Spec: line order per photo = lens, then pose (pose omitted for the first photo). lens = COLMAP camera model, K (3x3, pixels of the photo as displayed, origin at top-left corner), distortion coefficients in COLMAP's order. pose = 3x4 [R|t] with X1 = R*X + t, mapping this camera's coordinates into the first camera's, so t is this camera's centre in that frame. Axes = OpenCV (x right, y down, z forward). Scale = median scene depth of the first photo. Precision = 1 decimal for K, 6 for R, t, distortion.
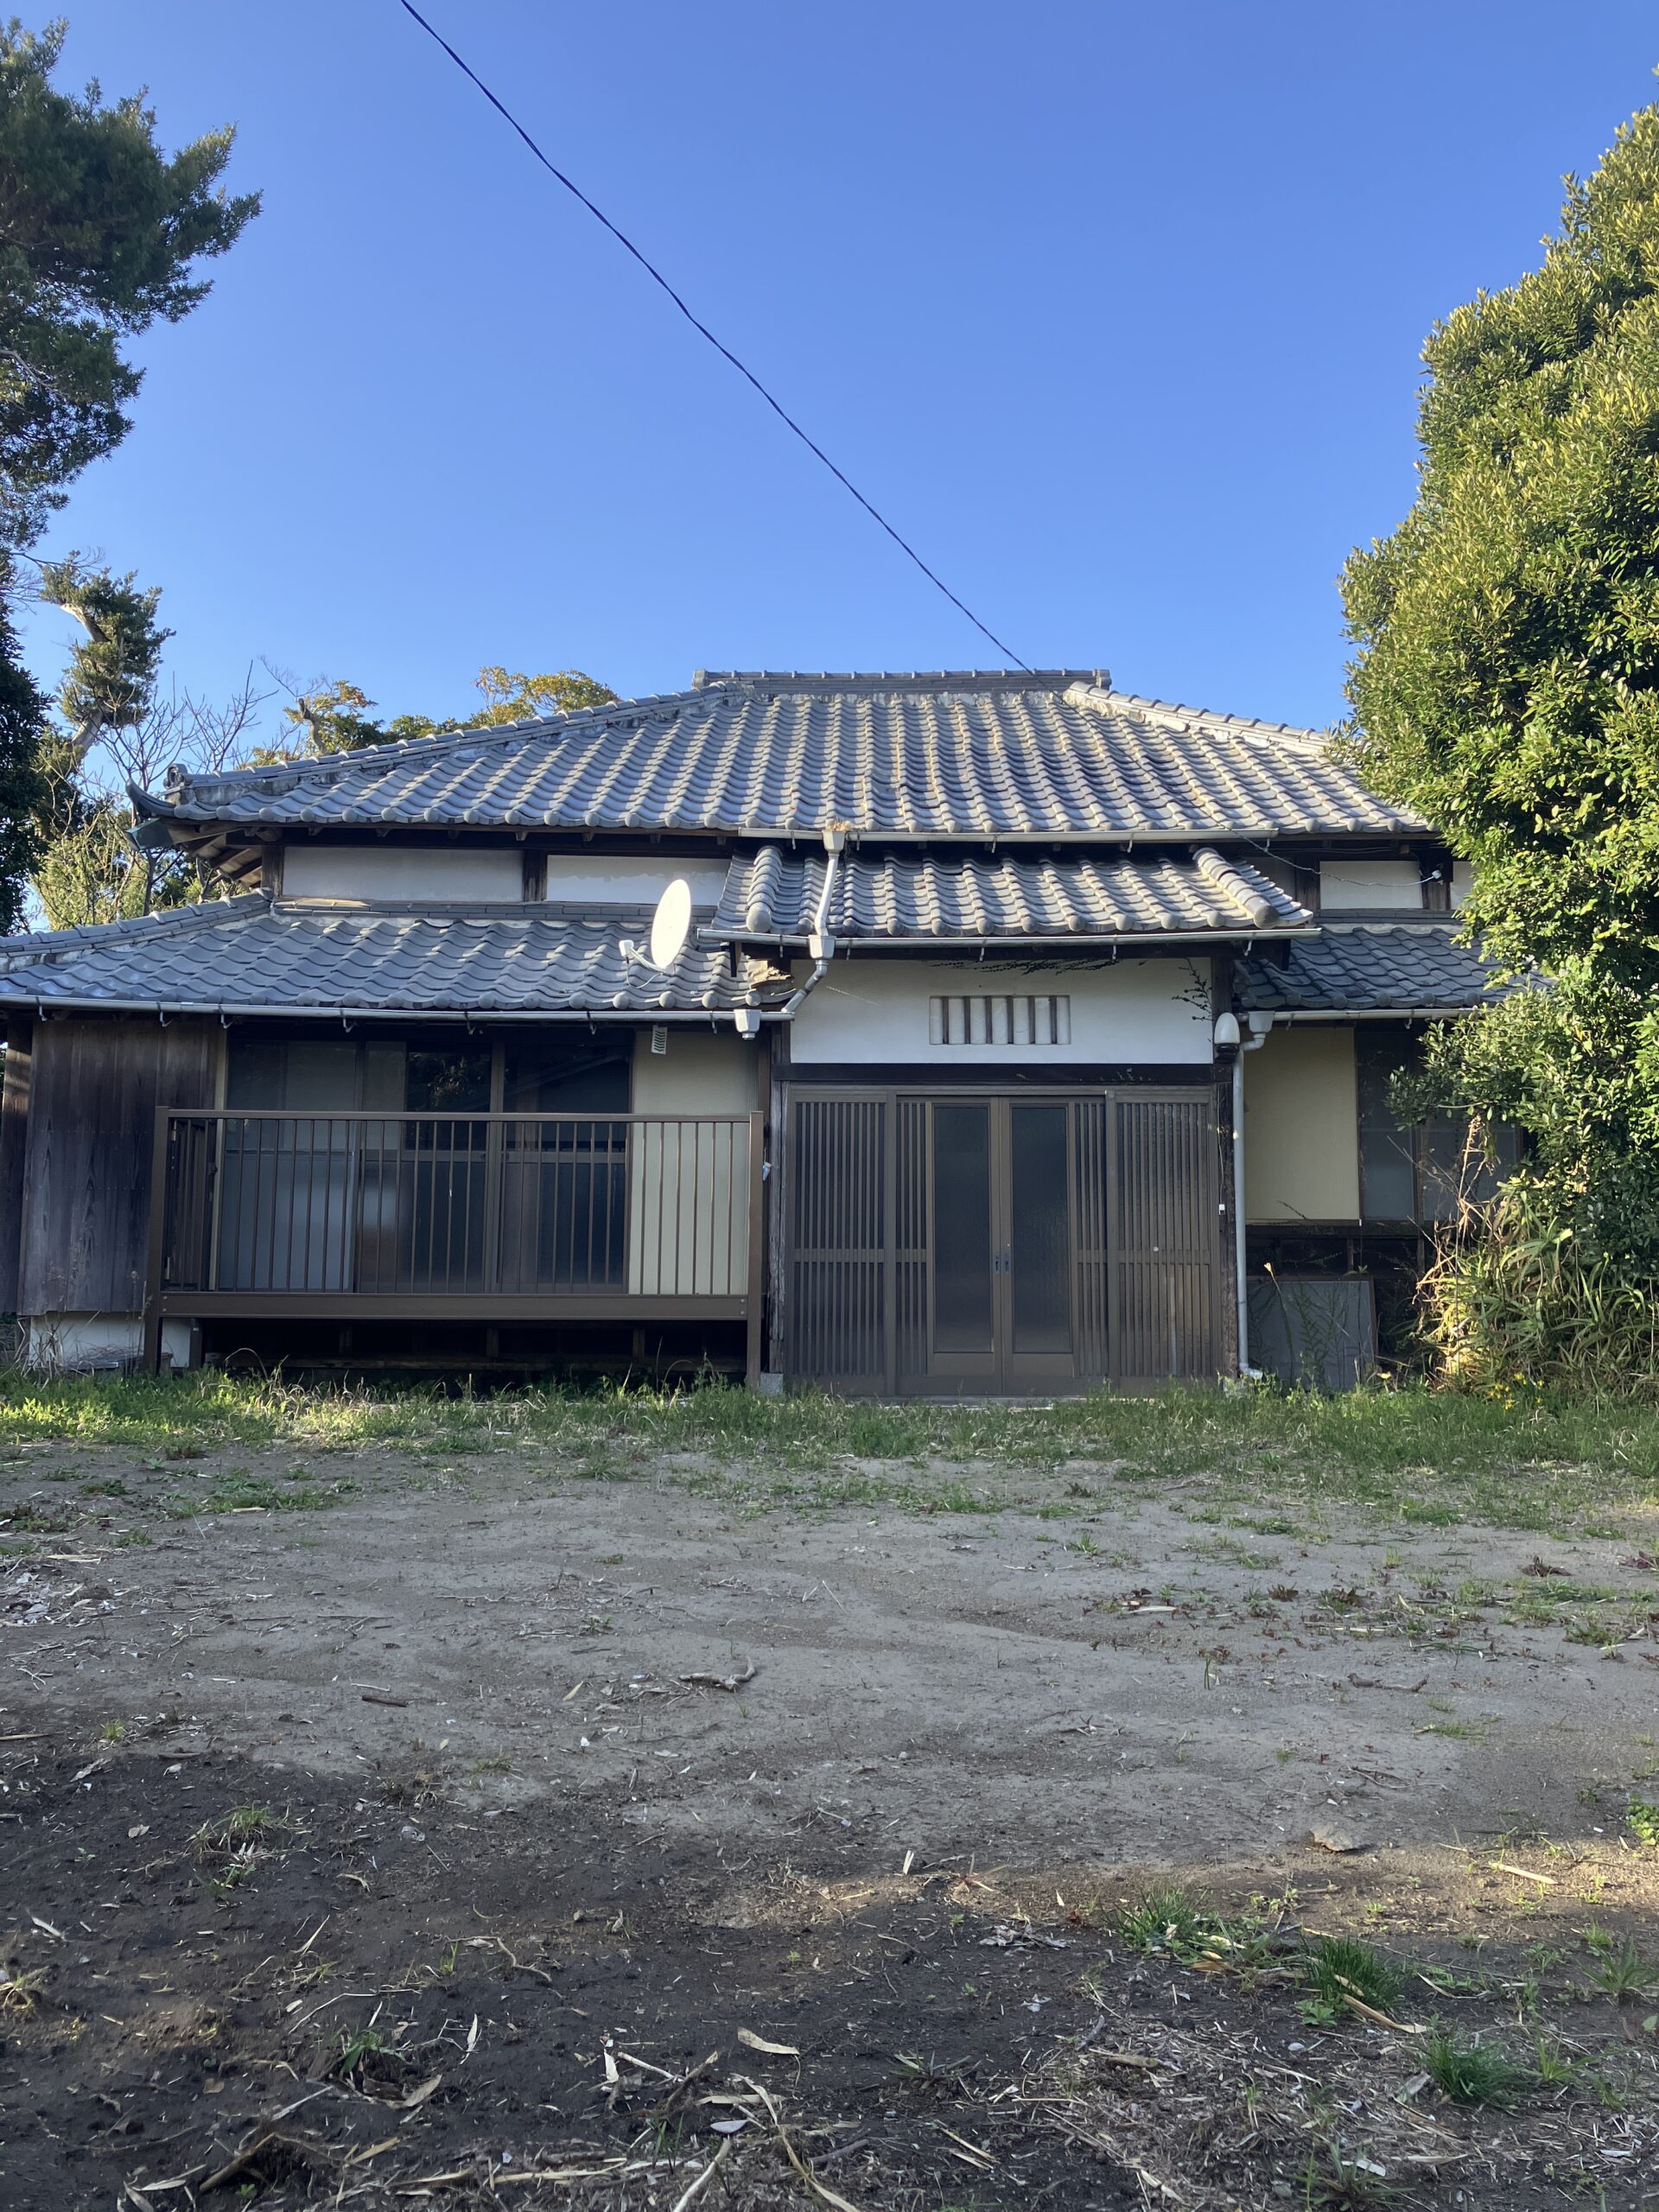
lens RADIAL K [[1779.4, 0, 859.3], [0, 1779.4, 1110.4], [0, 0, 1]] dist [0.109026, -0.005432]
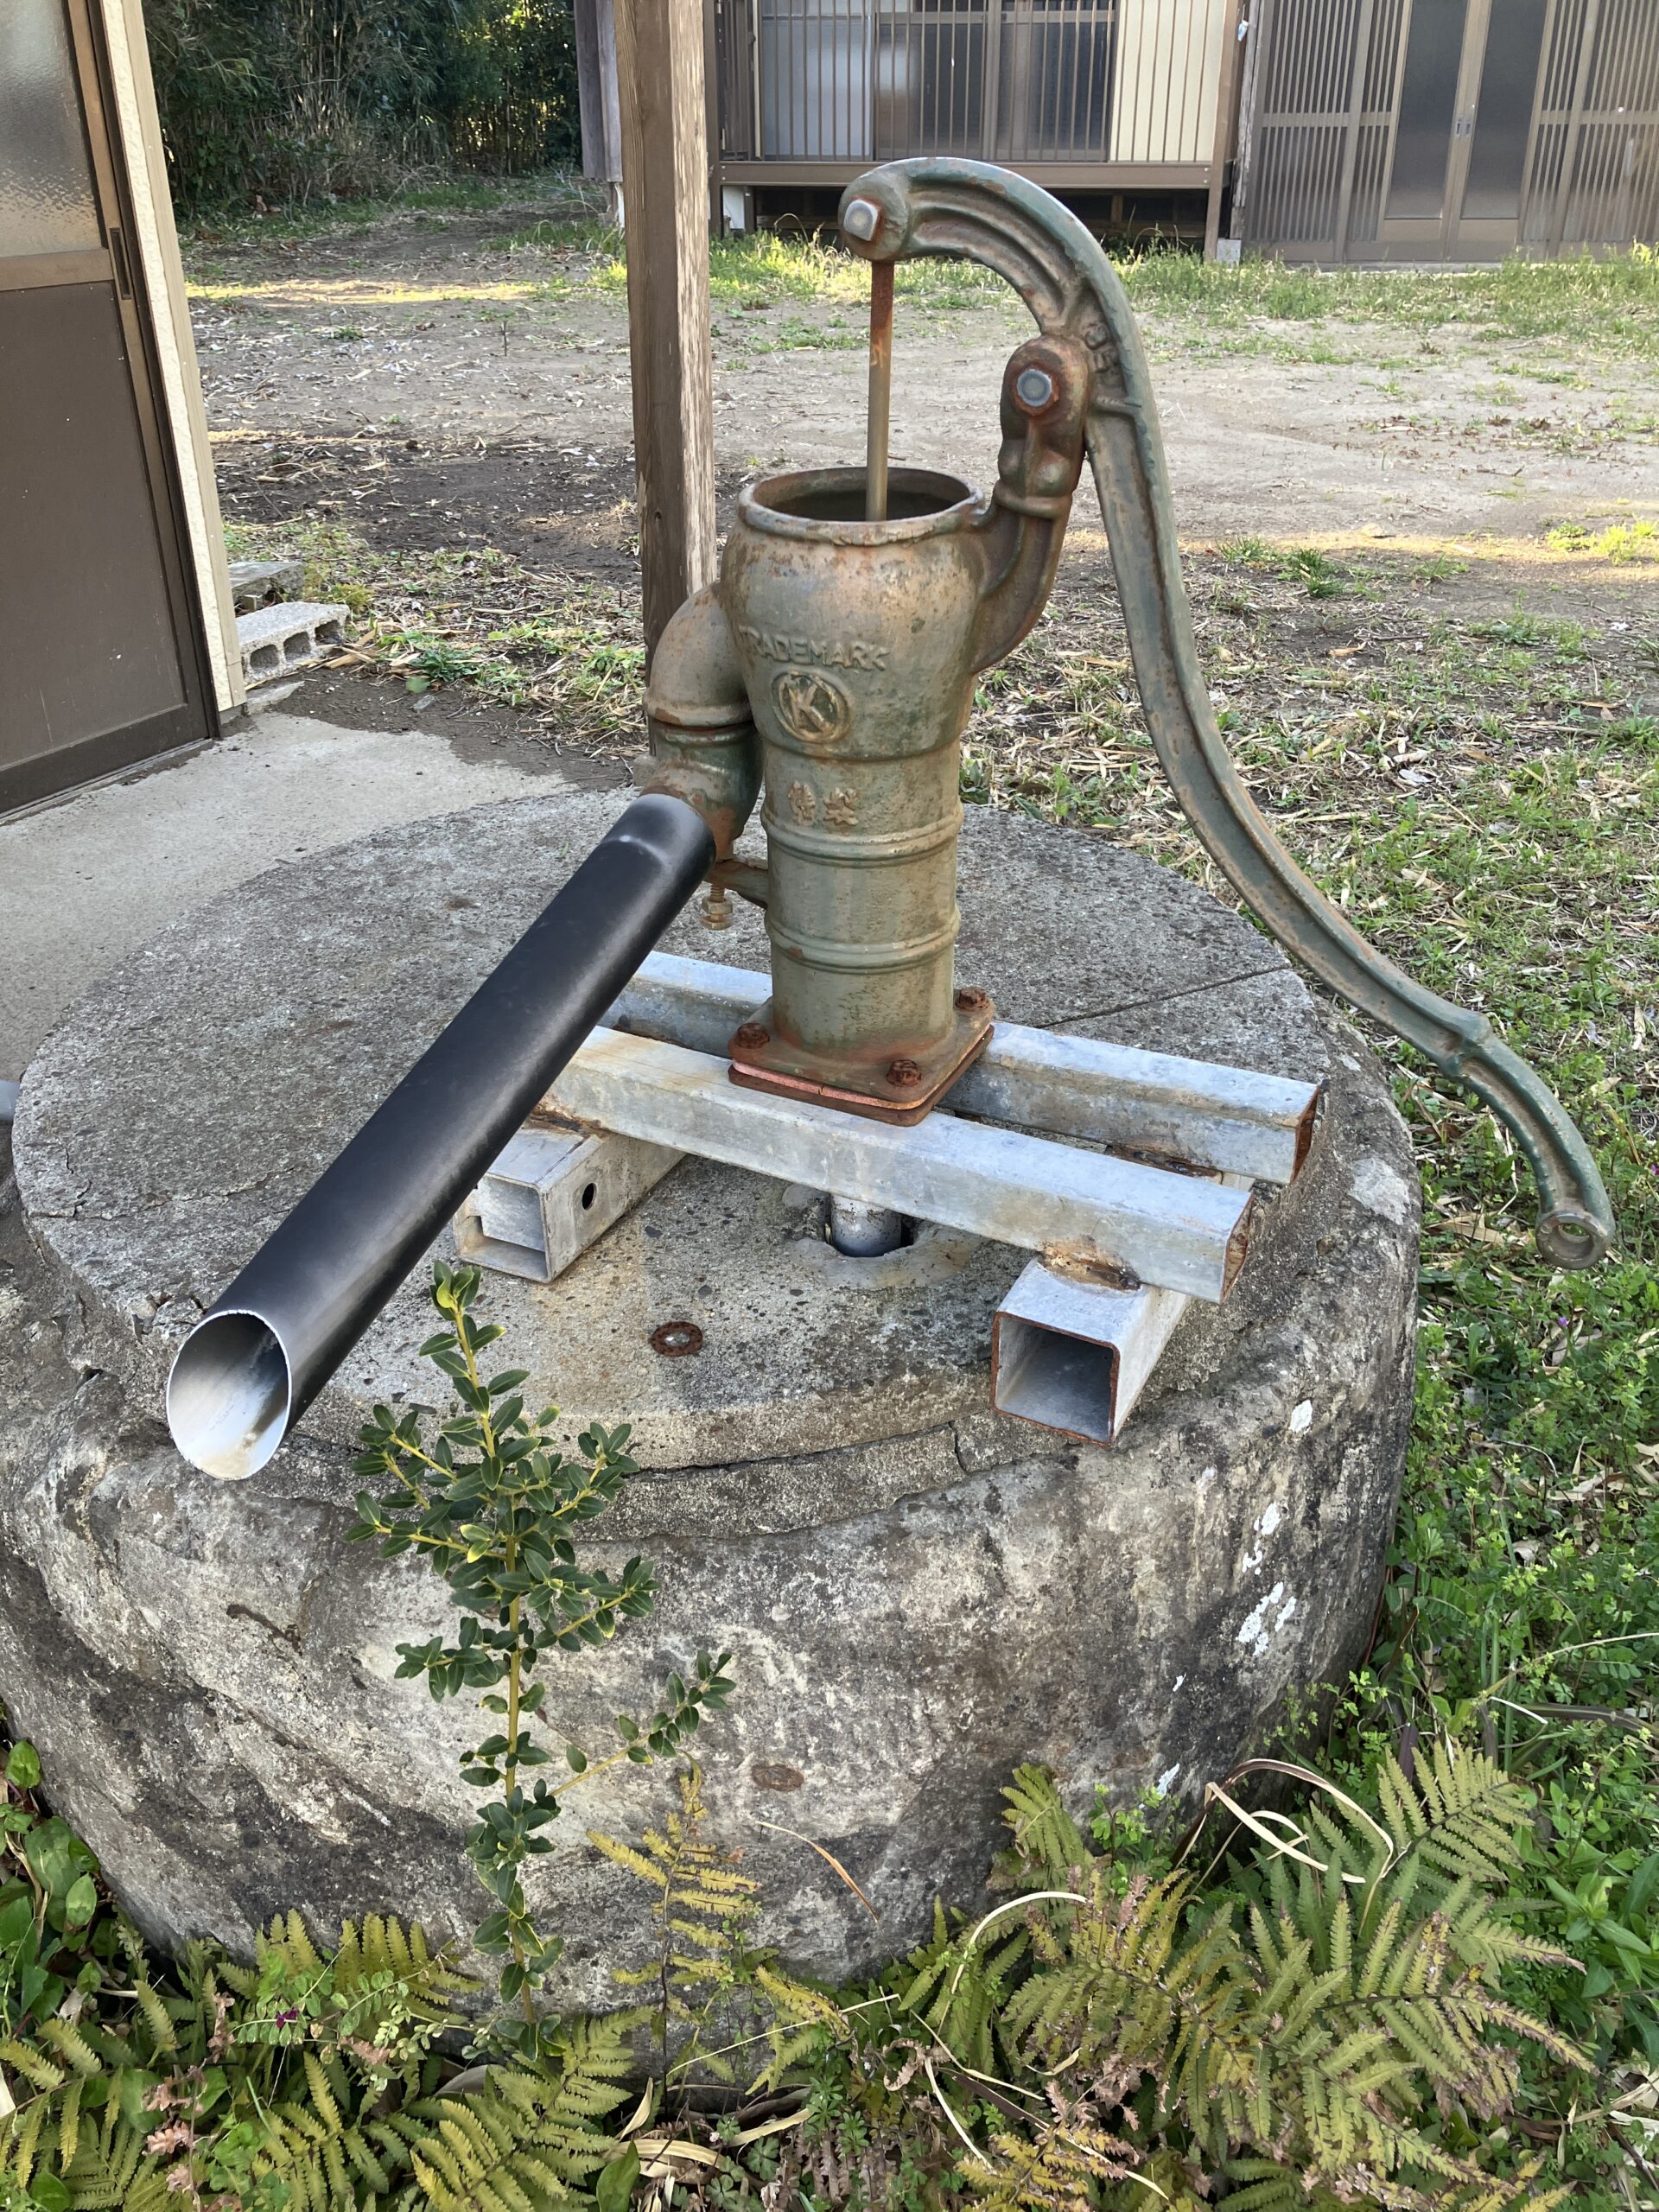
lens RADIAL K [[1751.8, 0, 818.1], [0, 1751.8, 1153.1], [0, 0, 1]] dist [-0.007286, -0.013701]
pose [[0.955336, 0.137880, -0.261384, 0.068076], [0.043679, 0.808892, 0.586332, -0.042871], [0.292275, -0.571562, 0.766741, -0.244221]]
